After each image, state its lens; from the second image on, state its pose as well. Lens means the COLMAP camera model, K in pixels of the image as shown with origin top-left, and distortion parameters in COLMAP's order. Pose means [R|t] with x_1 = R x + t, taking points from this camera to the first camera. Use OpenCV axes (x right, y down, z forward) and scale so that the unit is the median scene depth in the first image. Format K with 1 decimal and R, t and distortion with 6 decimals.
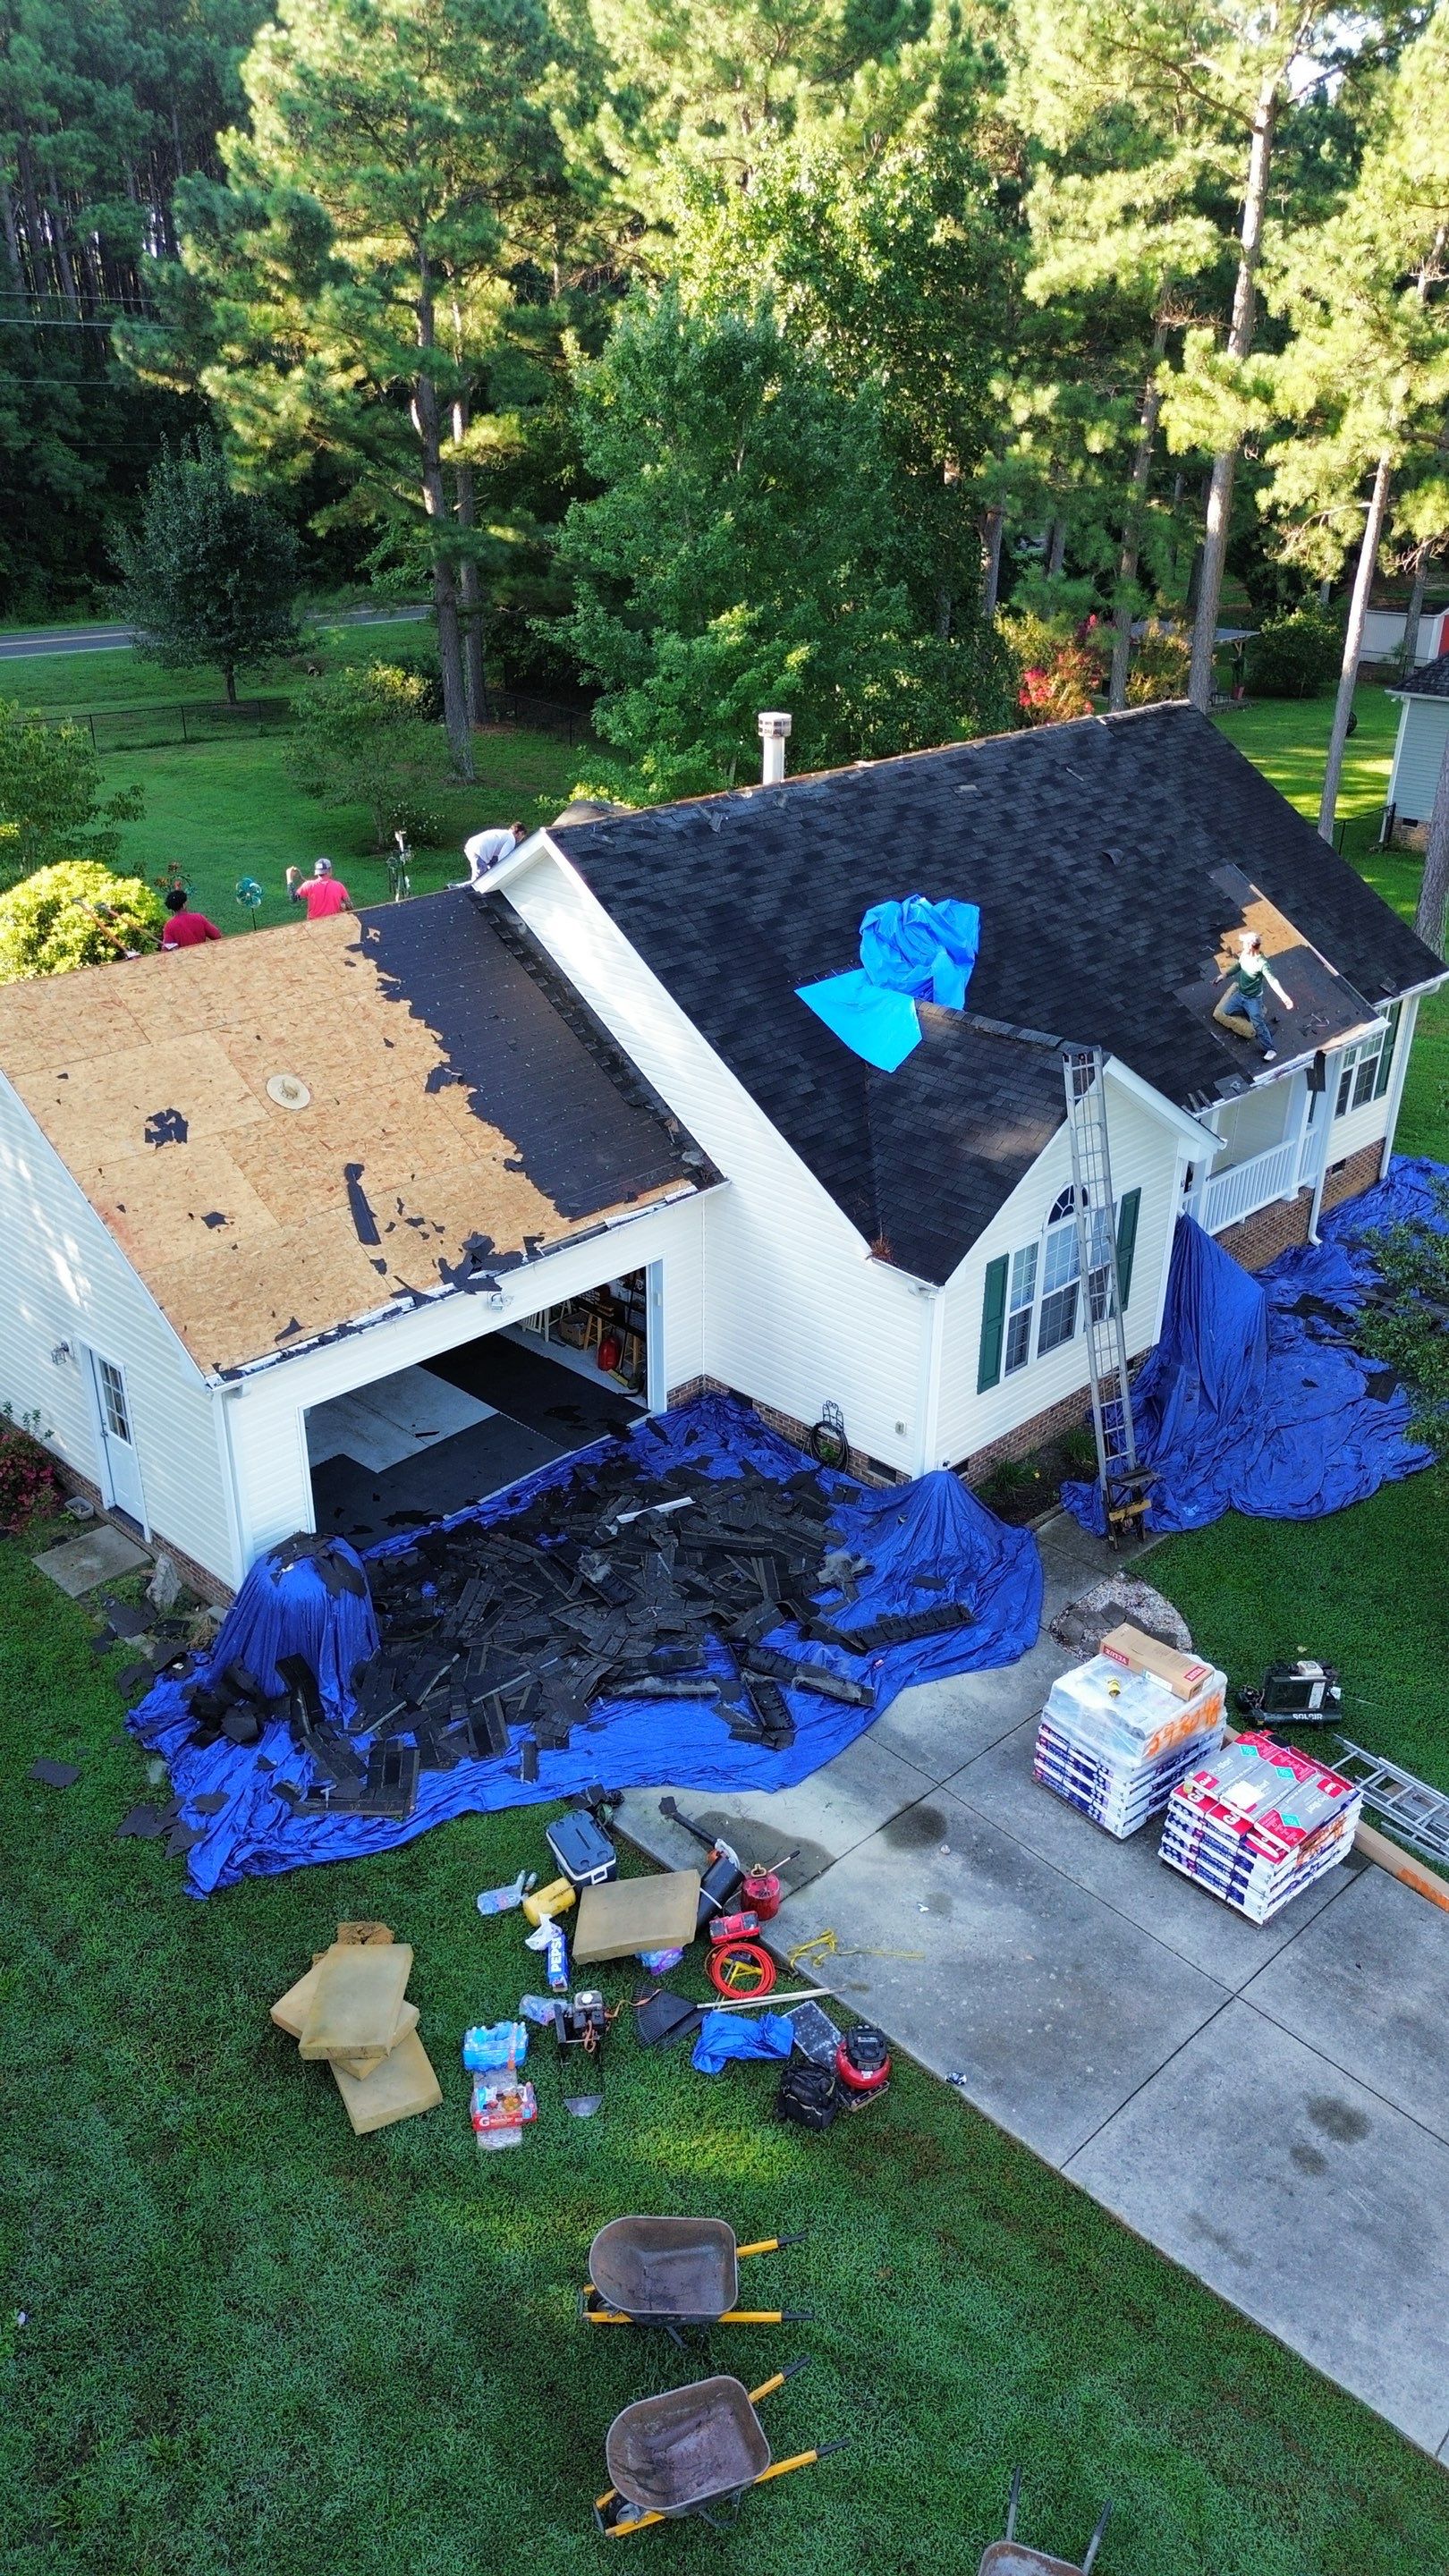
lens RADIAL K [[1799.2, 0, 724.5], [0, 1799.2, 1288.0], [0, 0, 1]] dist [0.073346, -0.065854]
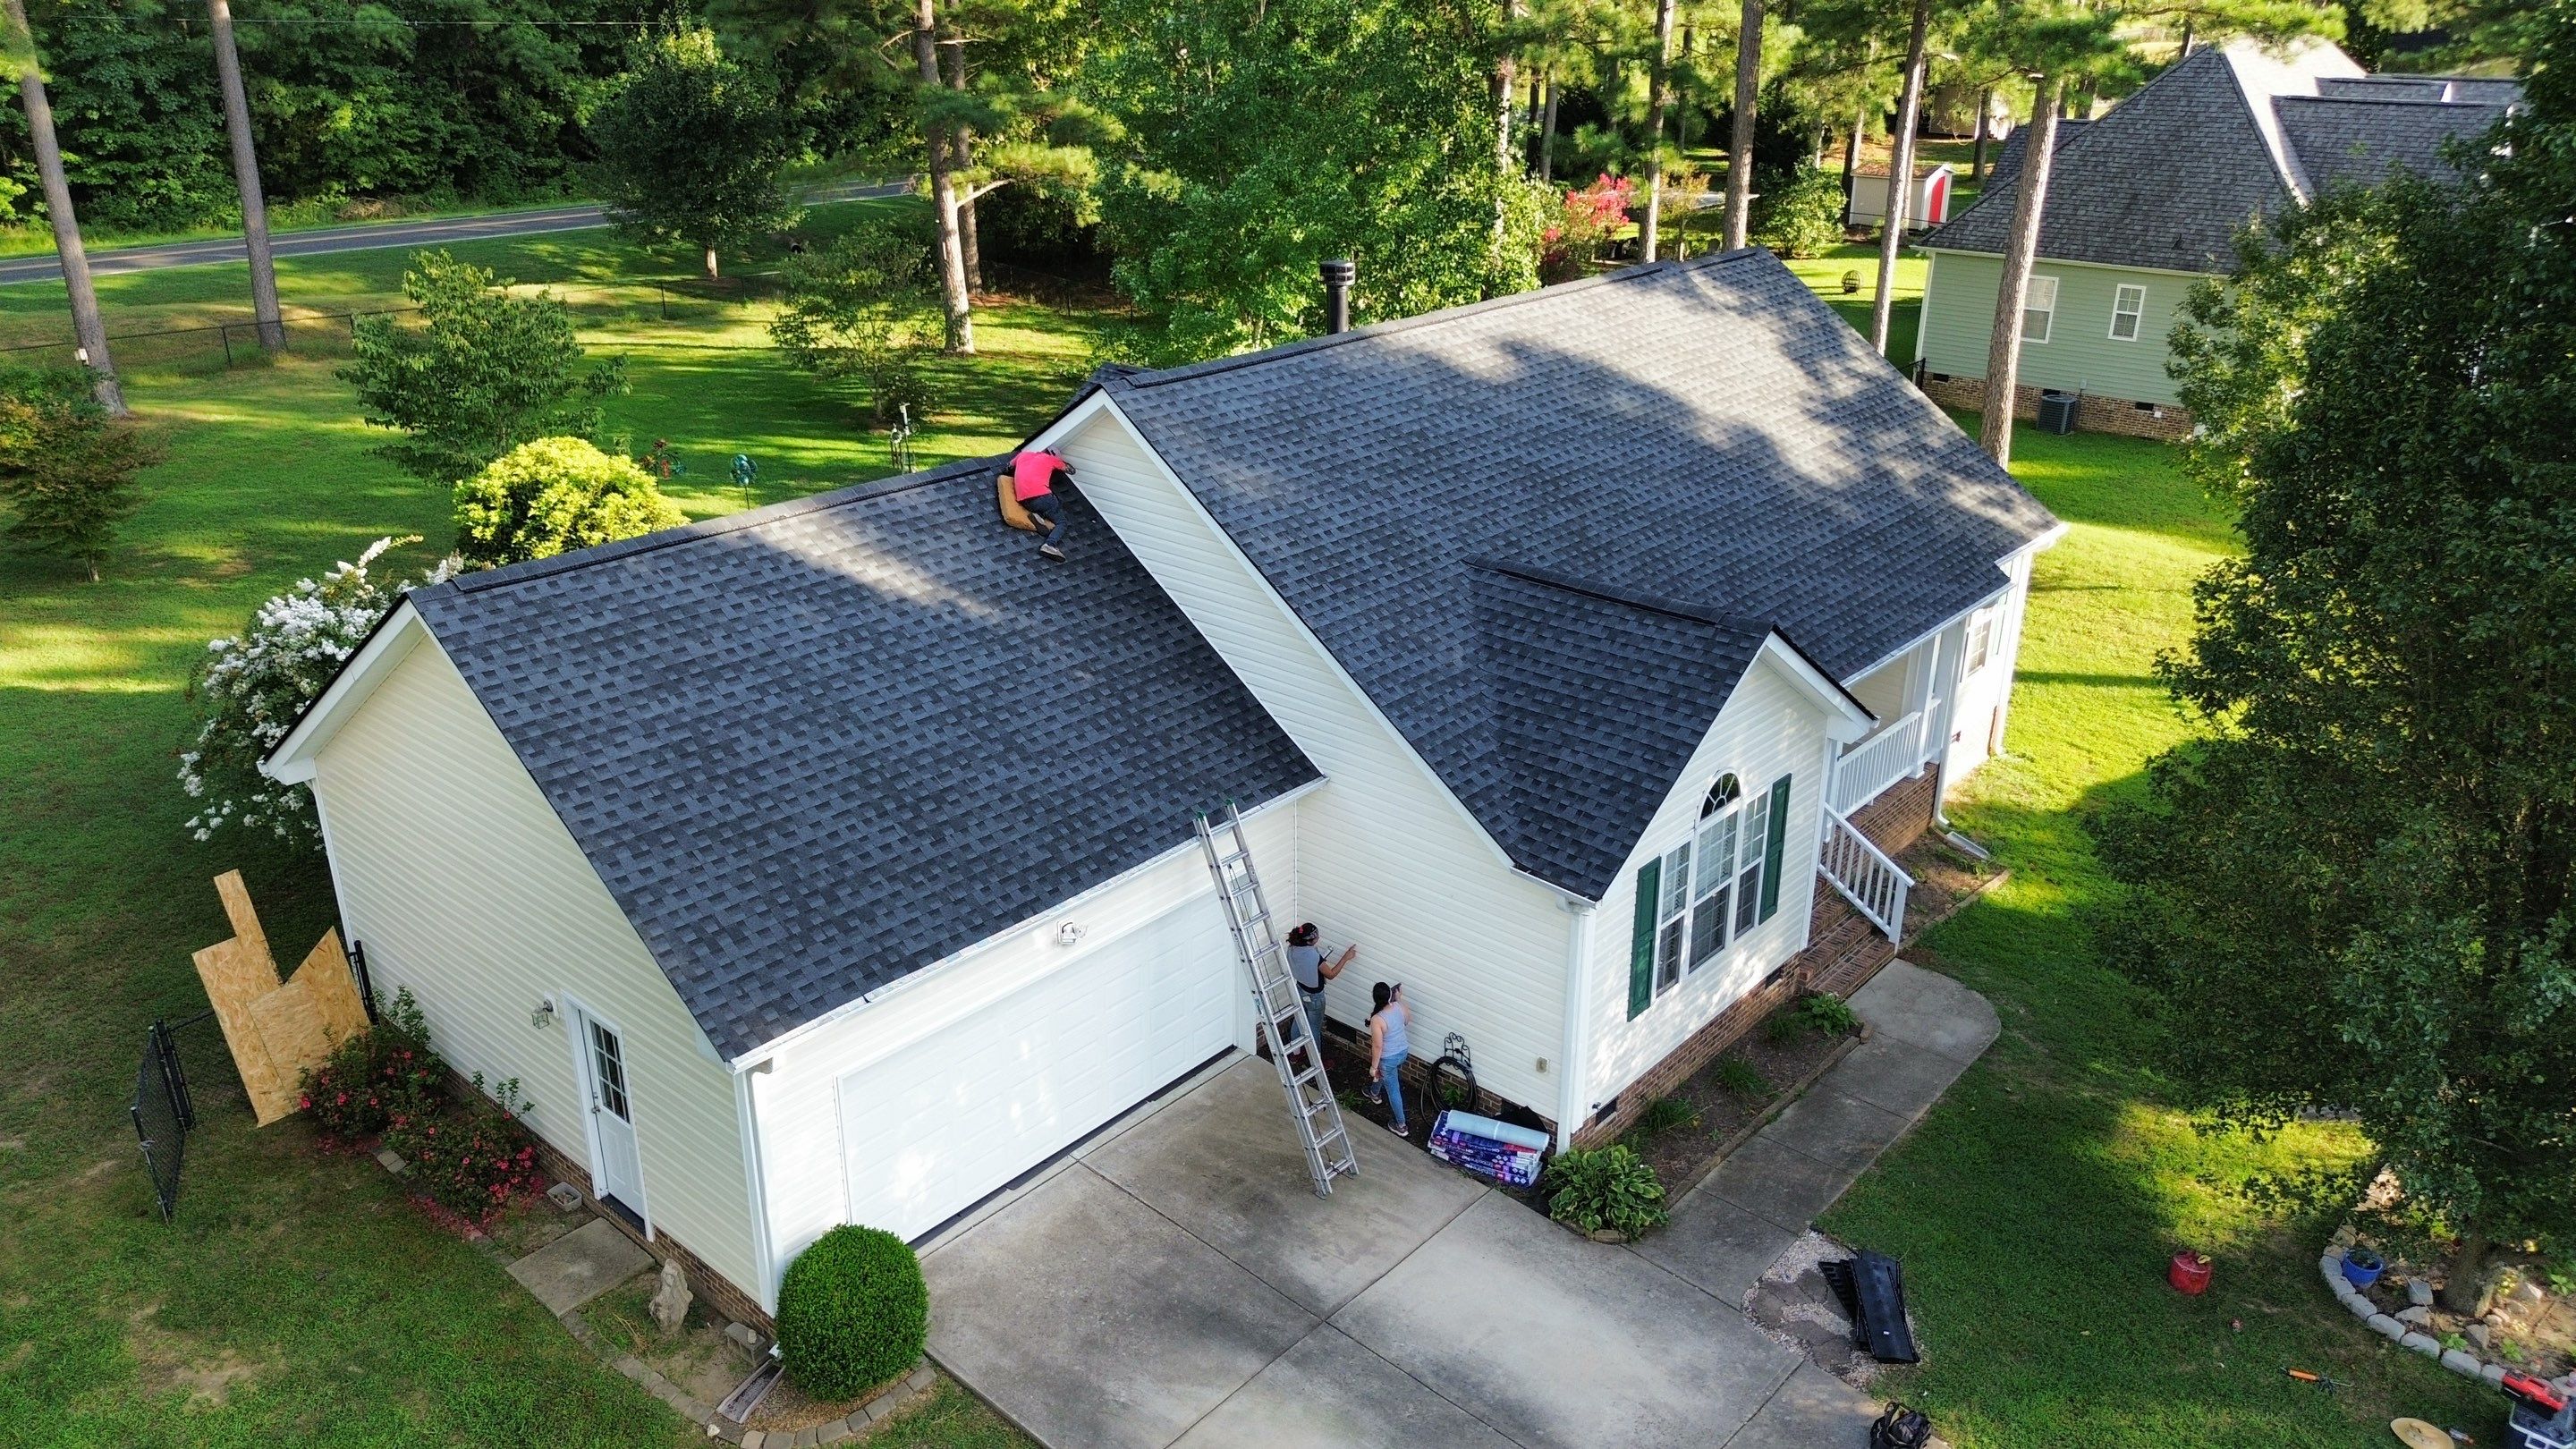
lens RADIAL K [[1830.4, 0, 1288.0], [0, 1830.4, 724.5], [0, 0, 1]] dist [0.066746, -0.074400]
pose [[0.998772, -0.026374, 0.041950, -0.056585], [0.029420, 0.996843, -0.073741, -0.023140], [-0.039873, 0.074885, 0.996395, 0.131184]]
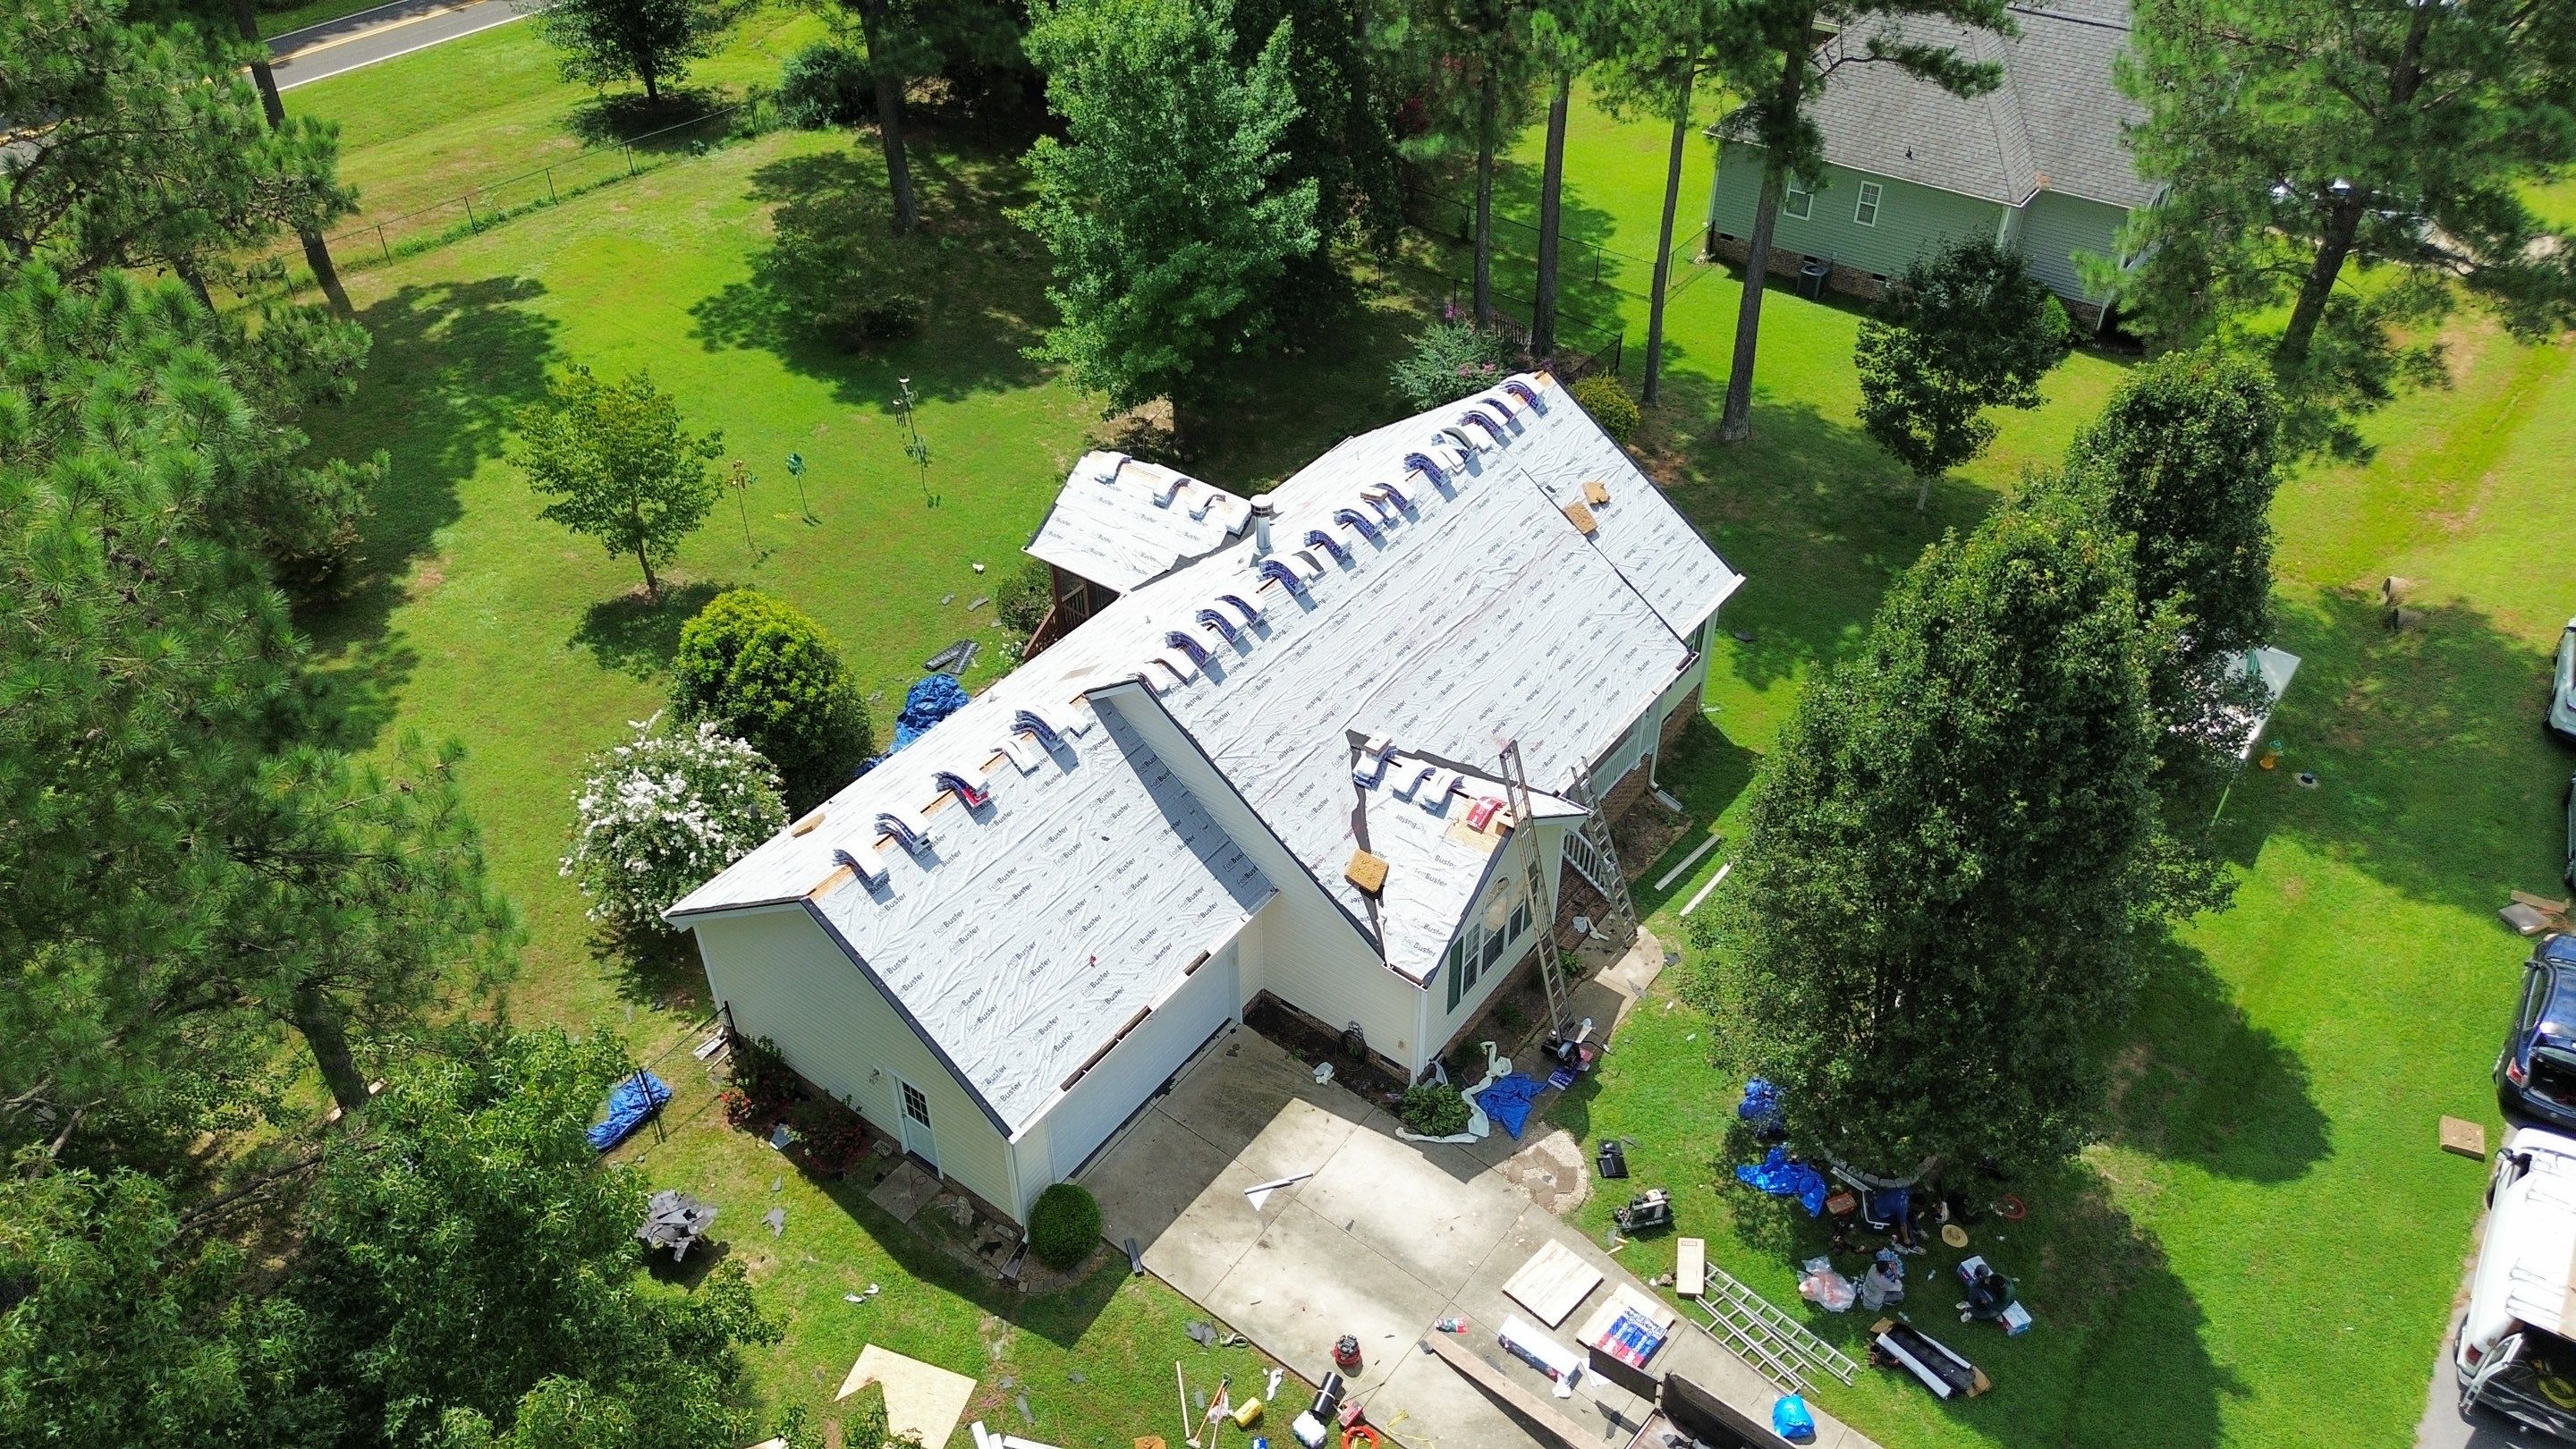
lens RADIAL K [[1799.2, 0, 1288.0], [0, 1799.2, 724.5], [0, 0, 1]] dist [0.073346, -0.065854]
pose [[0.991586, -0.090820, 0.092243, -0.126874], [0.071530, 0.978328, 0.194312, -0.532237], [-0.107891, -0.186079, 0.976593, -0.505821]]
